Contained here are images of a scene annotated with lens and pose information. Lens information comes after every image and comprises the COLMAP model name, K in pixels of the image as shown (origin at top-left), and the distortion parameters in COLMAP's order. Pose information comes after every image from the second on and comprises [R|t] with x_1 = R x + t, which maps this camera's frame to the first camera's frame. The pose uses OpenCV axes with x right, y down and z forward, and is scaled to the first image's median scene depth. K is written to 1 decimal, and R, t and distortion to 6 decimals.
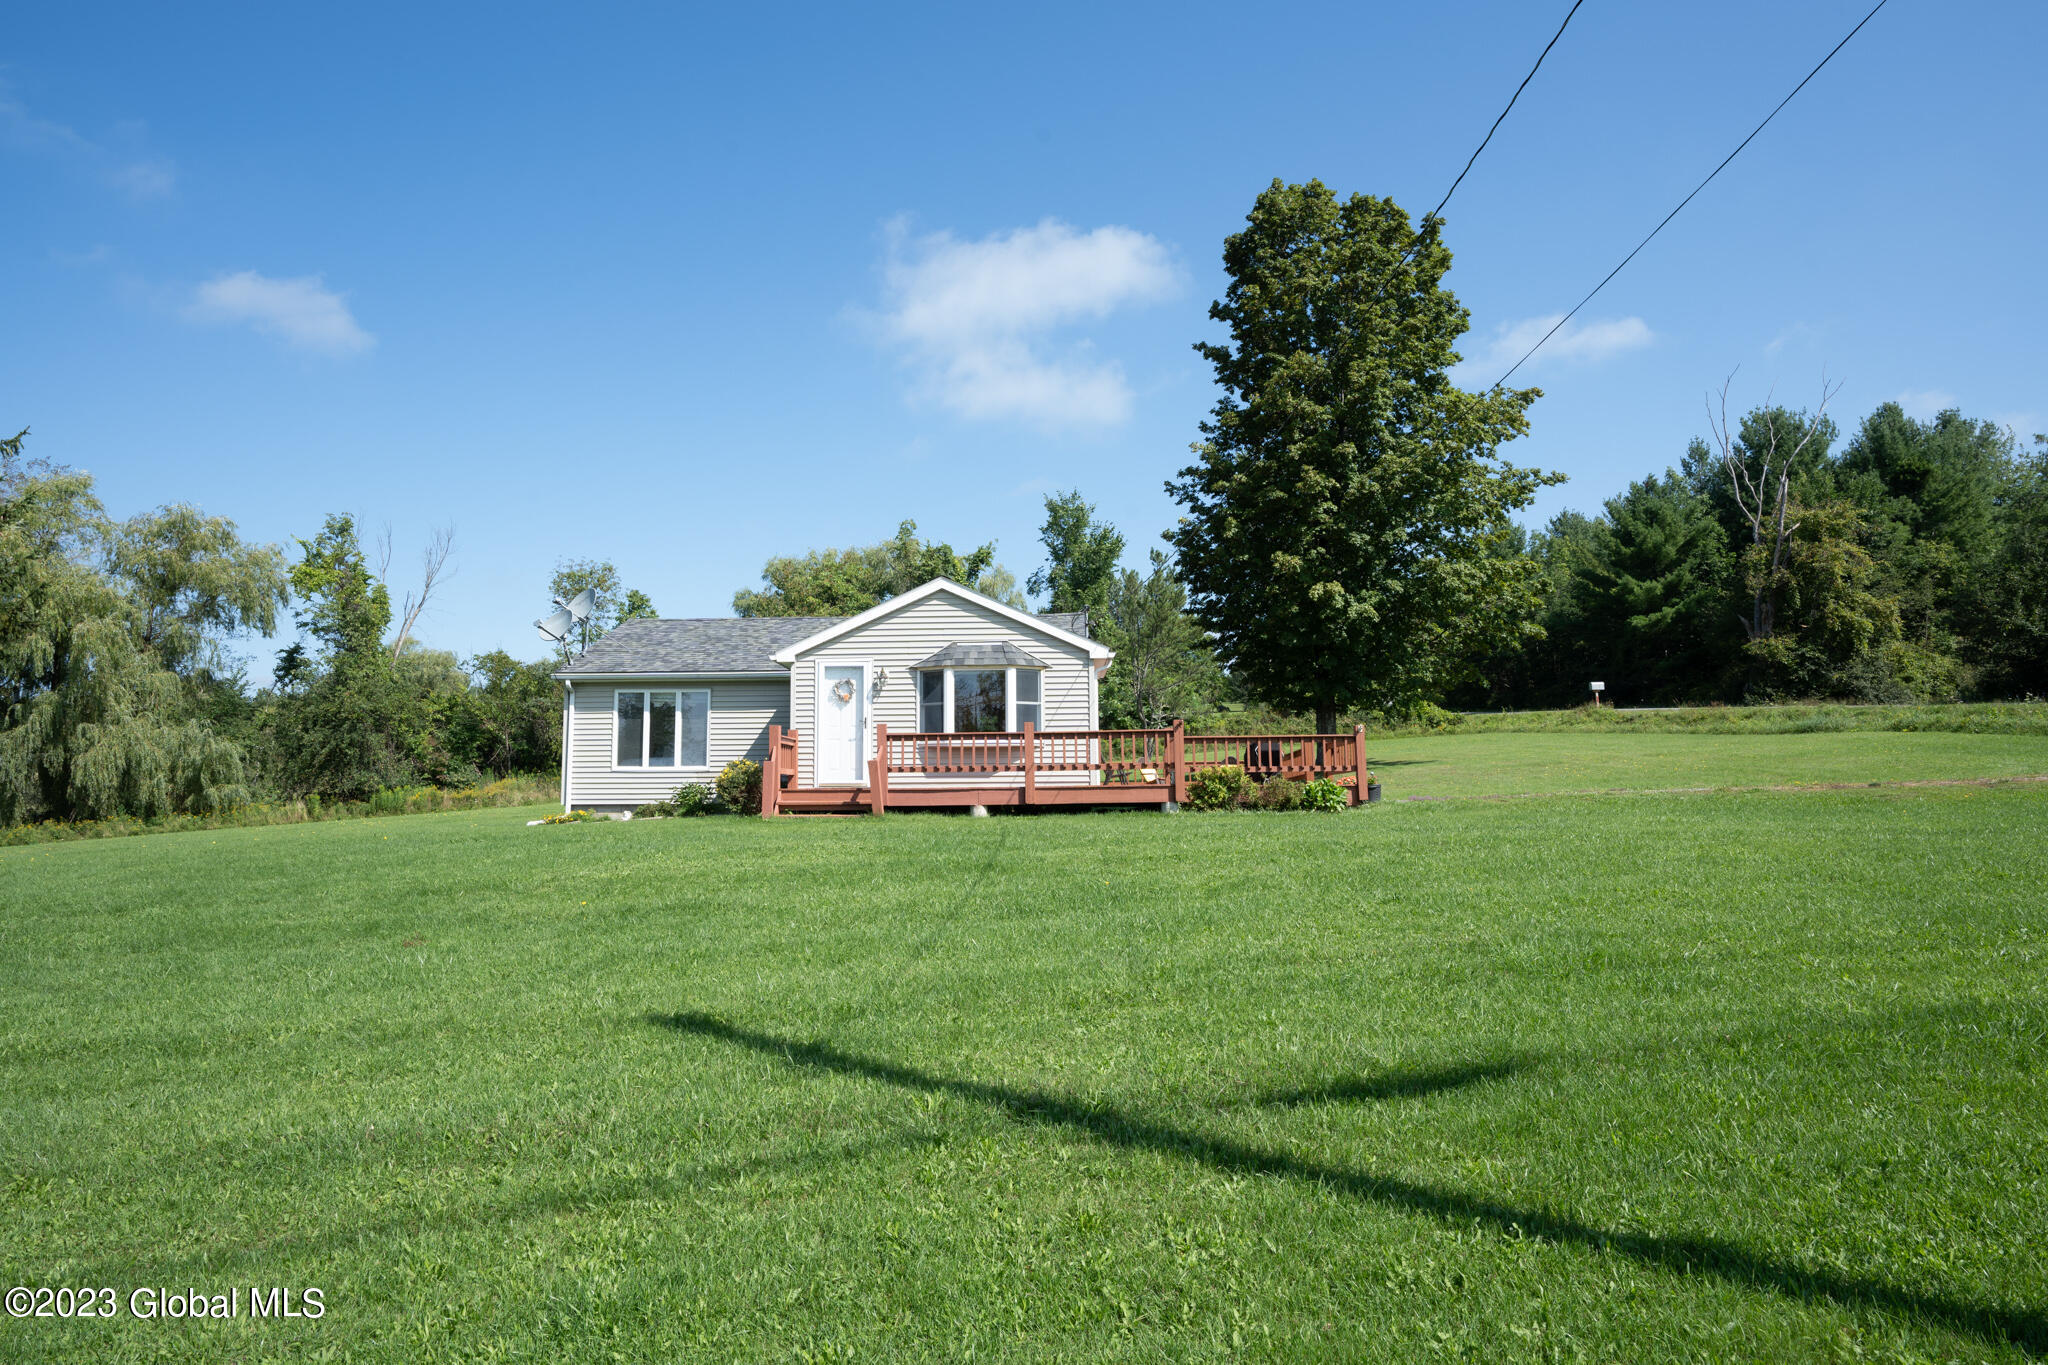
lens RADIAL K [[1186.4, 0, 1033.2], [0, 1186.4, 673.1], [0, 0, 1]] dist [0.000114, 0.000417]
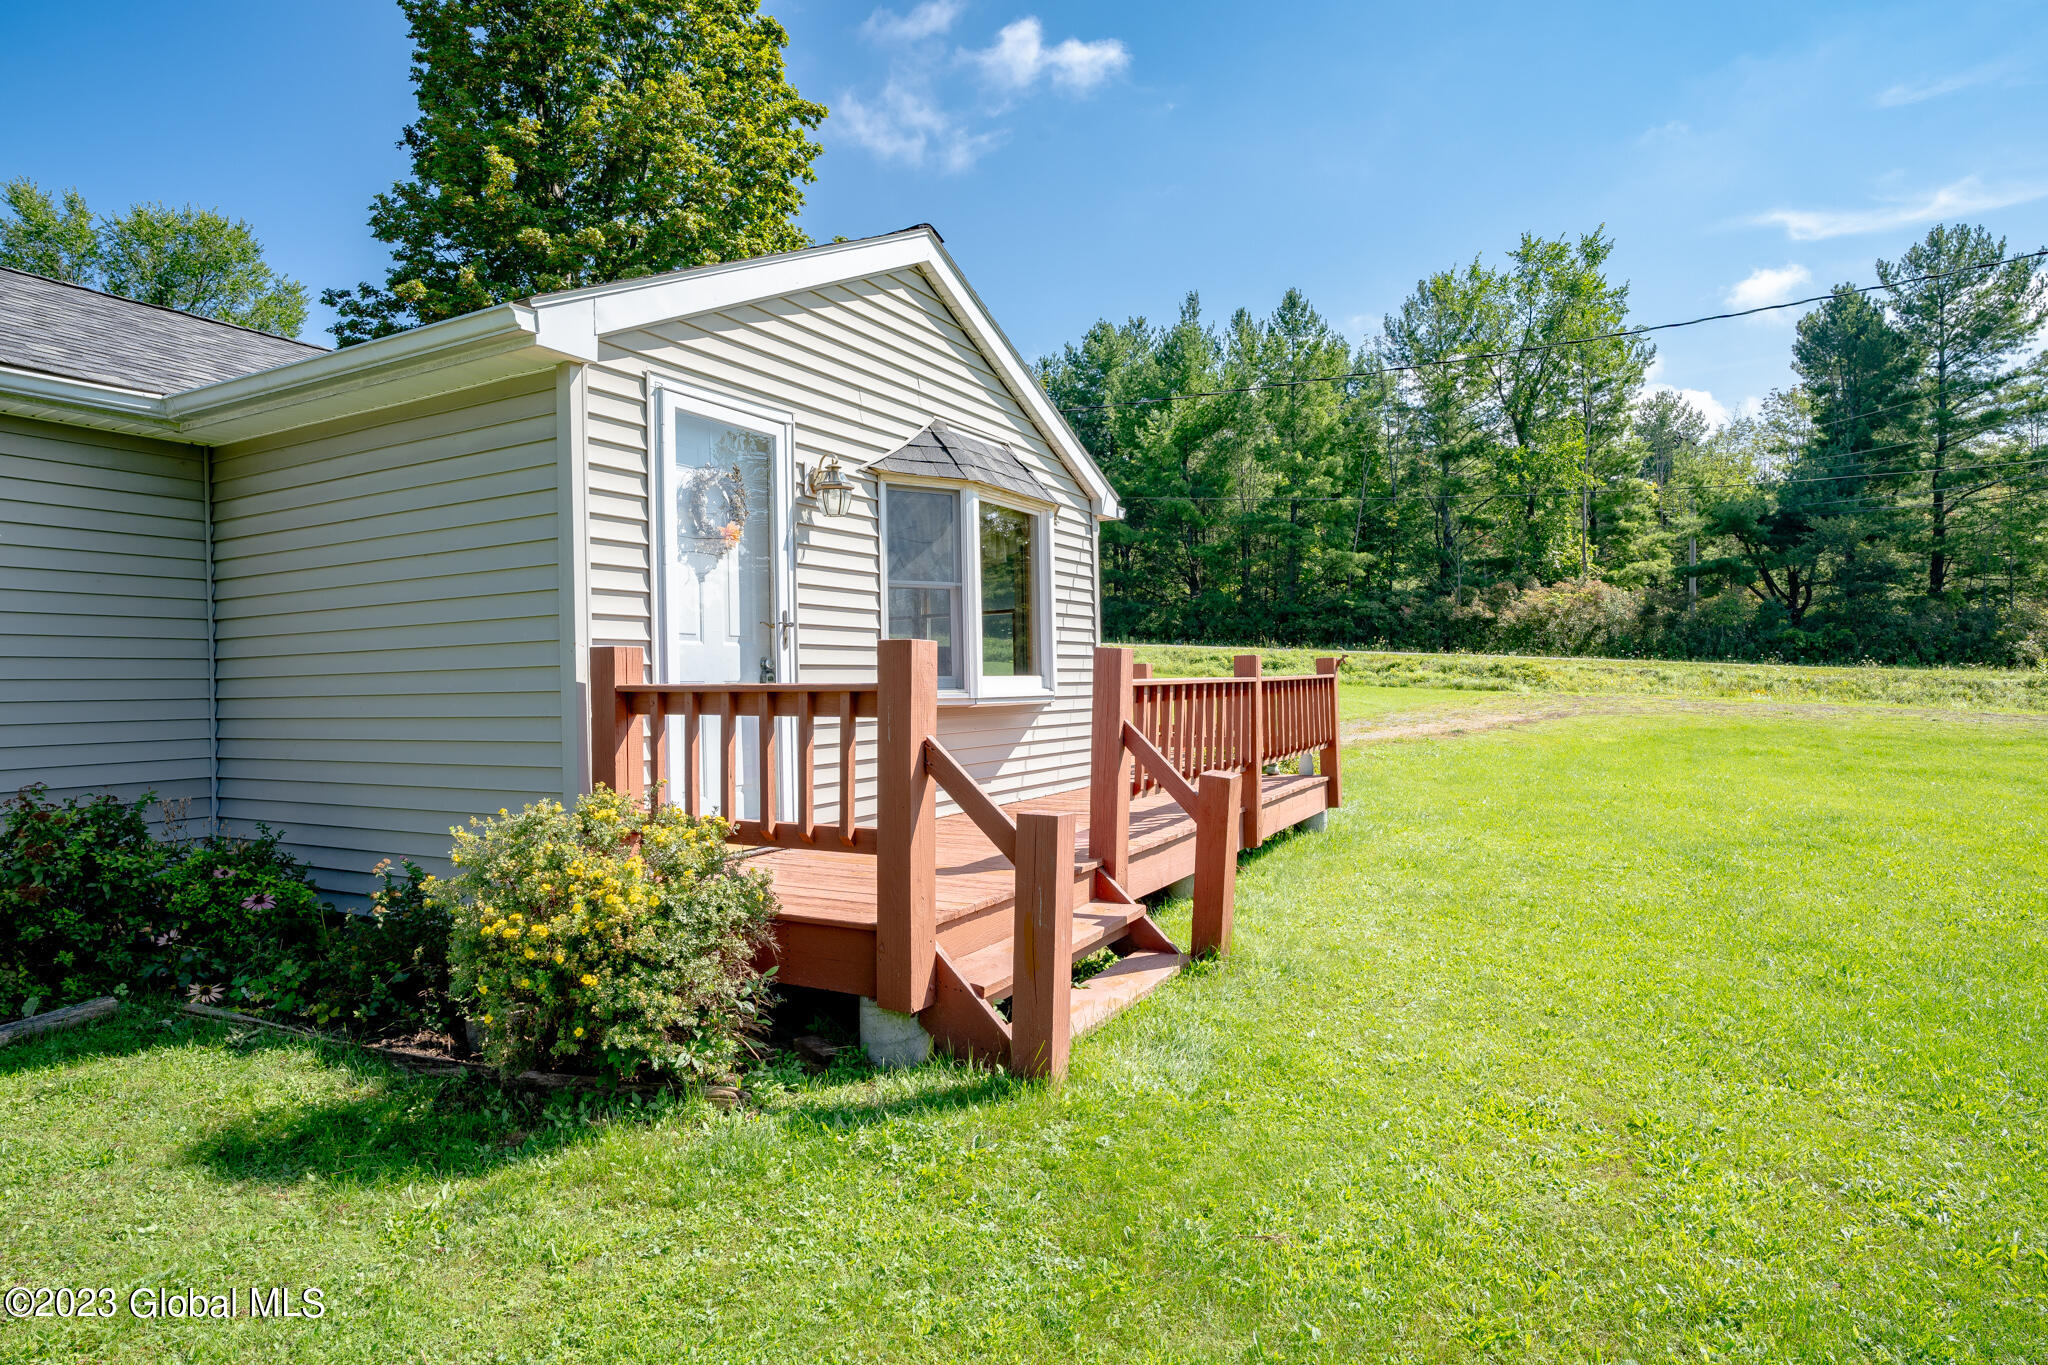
lens RADIAL K [[1126.4, 0, 1005.4], [0, 1126.4, 685.3], [0, 0, 1]] dist [-0.034896, 0.019049]
pose [[0.466891, -0.000336, 0.884315, -0.312177], [-0.083030, 0.995566, 0.044216, 0.033069], [-0.880409, -0.094069, 0.464792, 0.698157]]
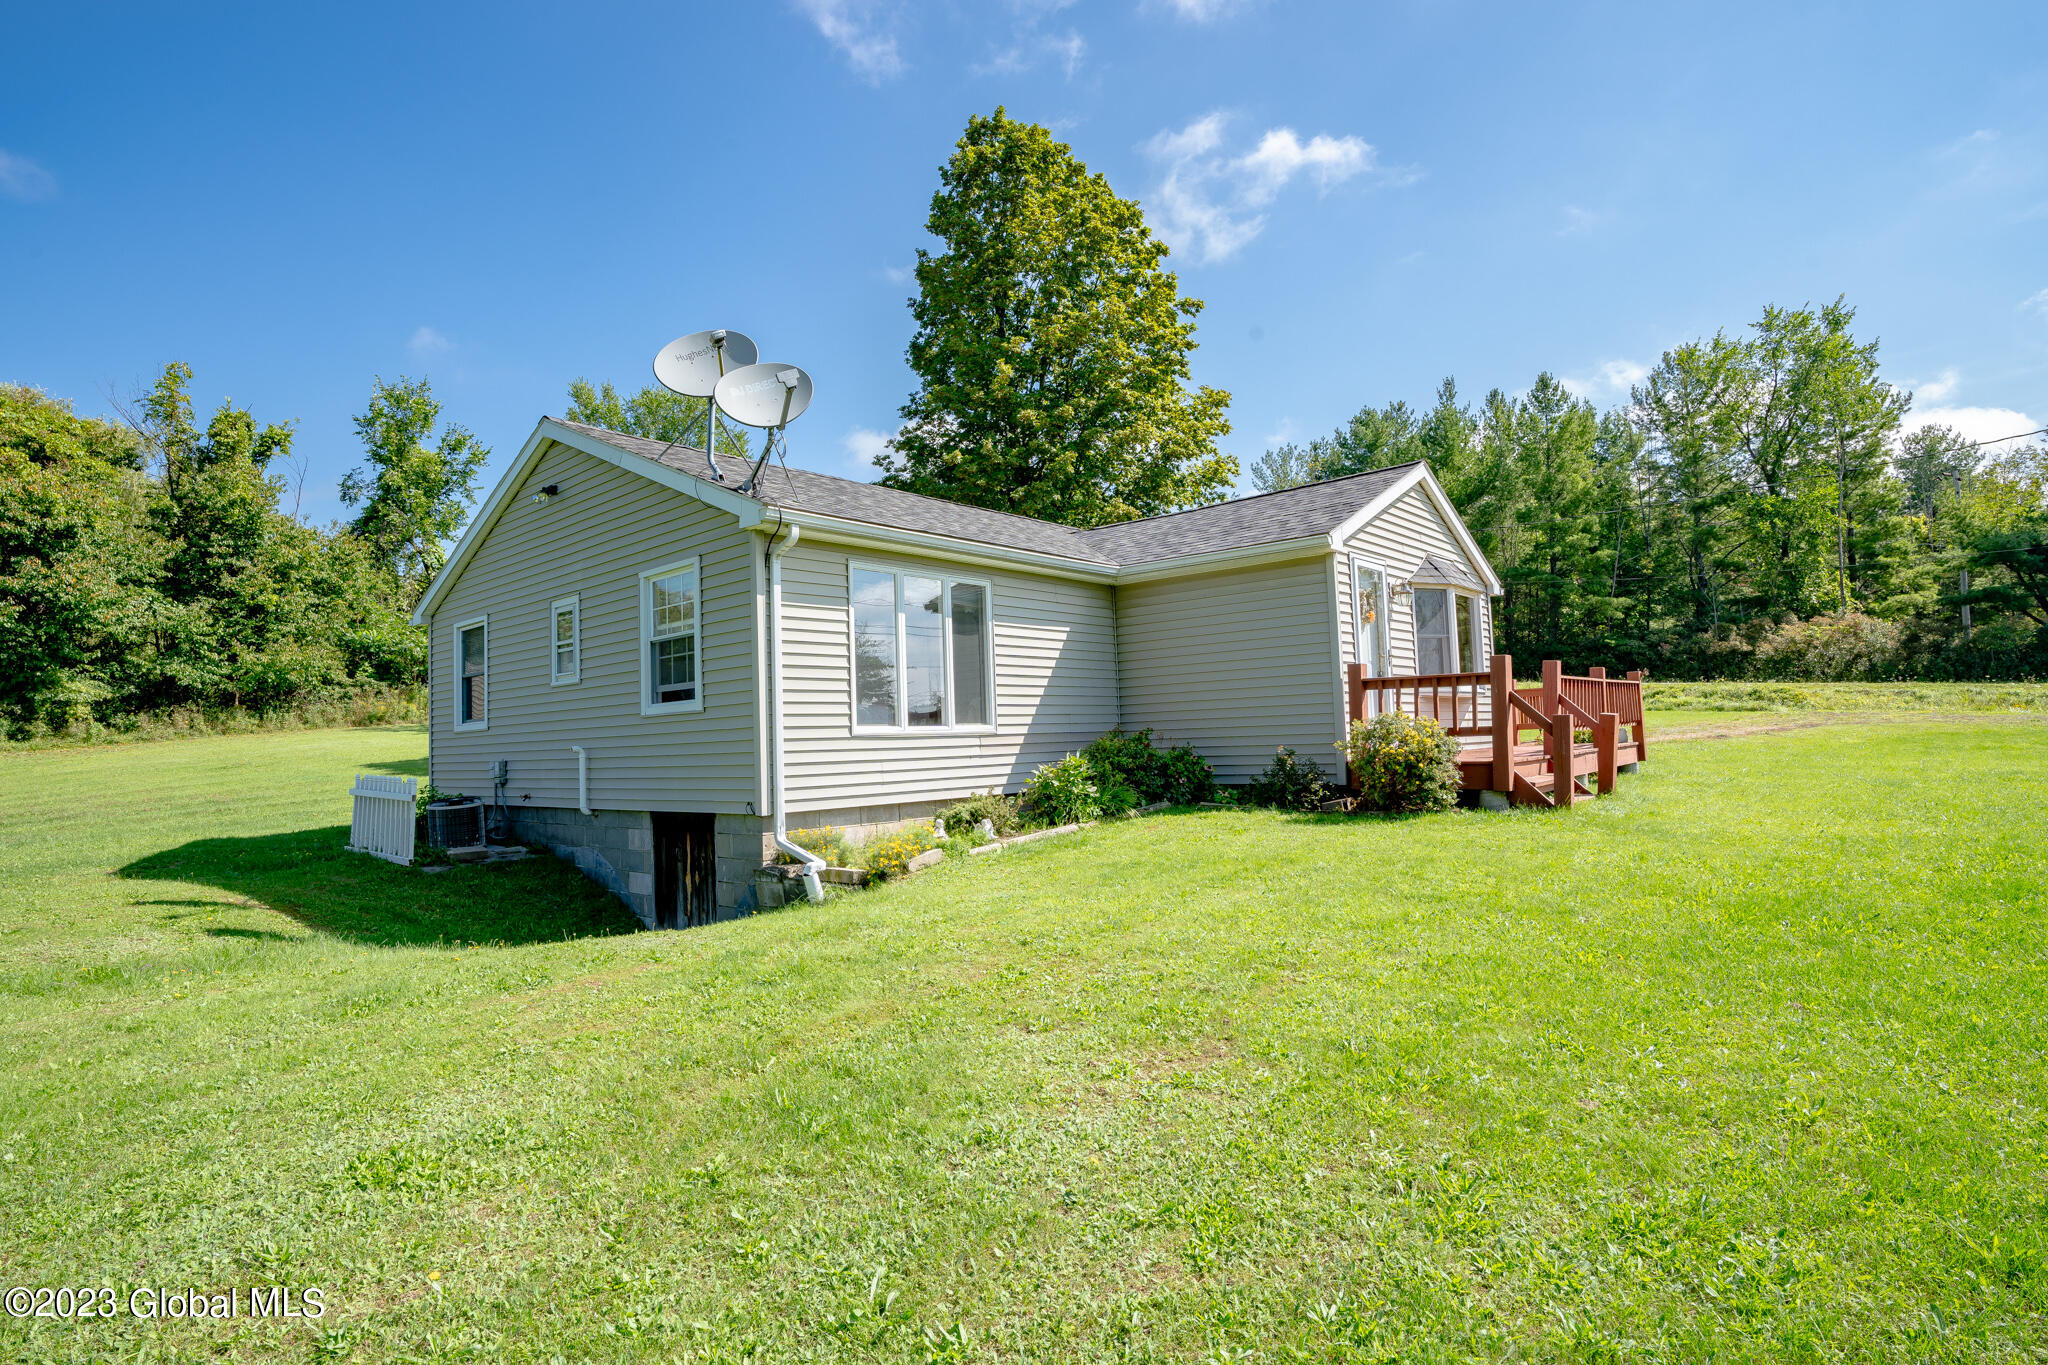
lens RADIAL K [[1037.1, 0, 1019.5], [0, 1037.1, 686.8], [0, 0, 1]] dist [-0.030329, 0.013872]
pose [[0.643278, 0.025053, 0.765222, -0.611315], [-0.057278, 0.998238, 0.015468, 0.051966], [-0.763487, -0.053780, 0.643580, 0.669000]]
